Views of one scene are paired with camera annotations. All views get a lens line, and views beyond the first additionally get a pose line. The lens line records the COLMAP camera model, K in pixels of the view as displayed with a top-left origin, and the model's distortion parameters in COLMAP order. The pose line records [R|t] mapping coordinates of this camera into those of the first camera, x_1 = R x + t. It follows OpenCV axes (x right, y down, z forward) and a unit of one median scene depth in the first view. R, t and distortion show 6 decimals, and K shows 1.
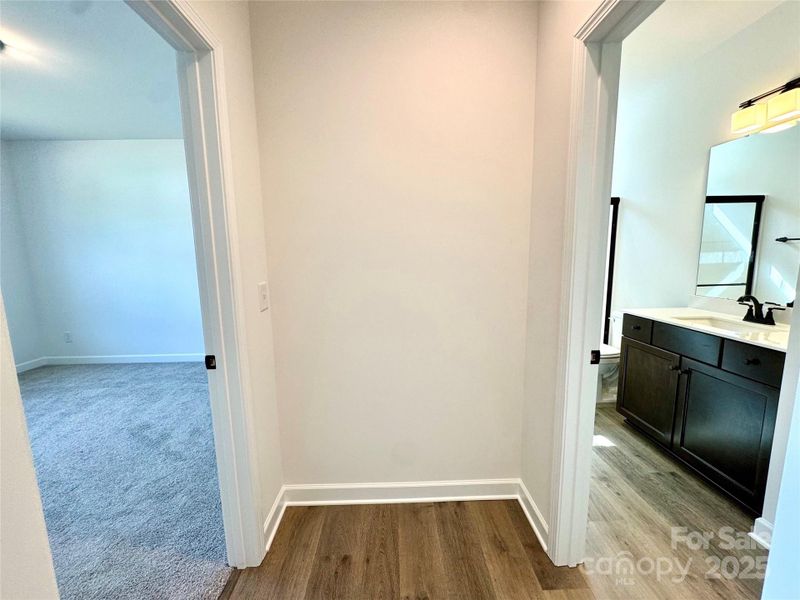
lens RADIAL K [[320.1, 0, 400.7], [0, 320.1, 297.8], [0, 0, 1]] dist [-0.005031, 0.000767]
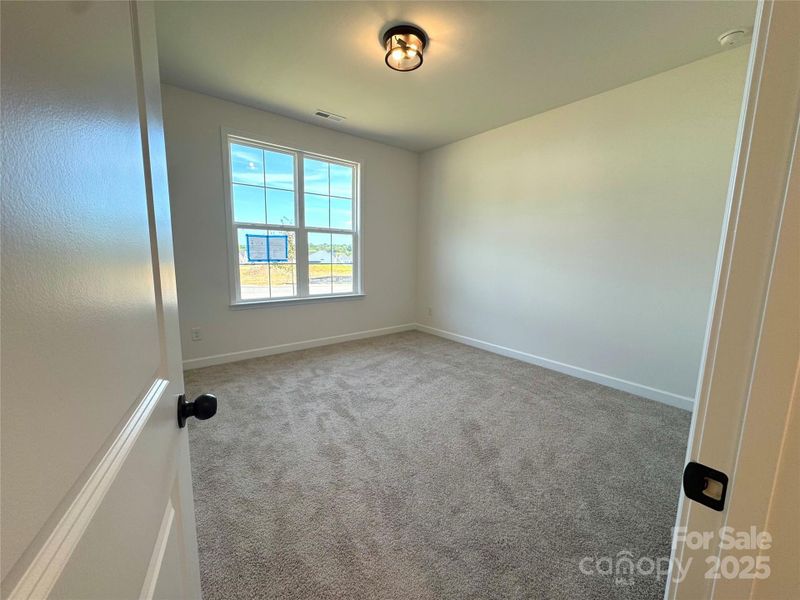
lens RADIAL K [[320.1, 0, 401.8], [0, 320.1, 300.4], [0, 0, 1]] dist [-0.005031, 0.000767]
pose [[0.611920, 0.143493, -0.777794, -0.233535], [-0.133718, 0.988018, 0.077075, 0.007401], [0.779534, 0.056842, 0.623776, 0.212739]]
